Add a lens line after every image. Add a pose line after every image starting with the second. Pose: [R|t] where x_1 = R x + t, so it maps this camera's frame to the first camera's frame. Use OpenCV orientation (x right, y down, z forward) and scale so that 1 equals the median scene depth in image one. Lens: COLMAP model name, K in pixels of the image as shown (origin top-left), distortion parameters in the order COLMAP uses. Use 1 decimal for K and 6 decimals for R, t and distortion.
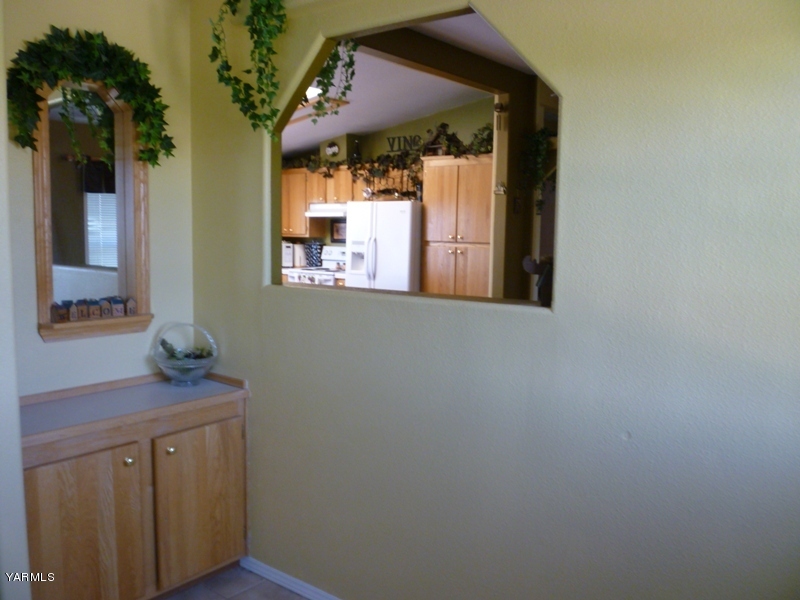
lens RADIAL K [[695.8, 0, 400.6], [0, 695.8, 302.6], [0, 0, 1]] dist [-0.051883, 0.006947]
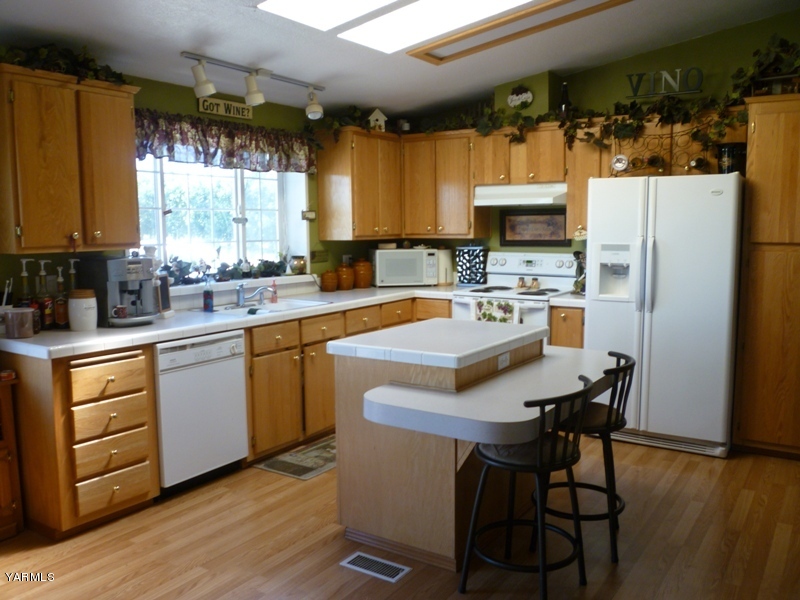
lens RADIAL K [[695.8, 0, 399.2], [0, 695.8, 297.1], [0, 0, 1]] dist [-0.051883, 0.006947]
pose [[0.996295, -0.035202, 0.078473, -0.263471], [0.034997, 0.999379, 0.003982, -0.047868], [-0.078565, -0.001221, 0.996908, 0.389097]]
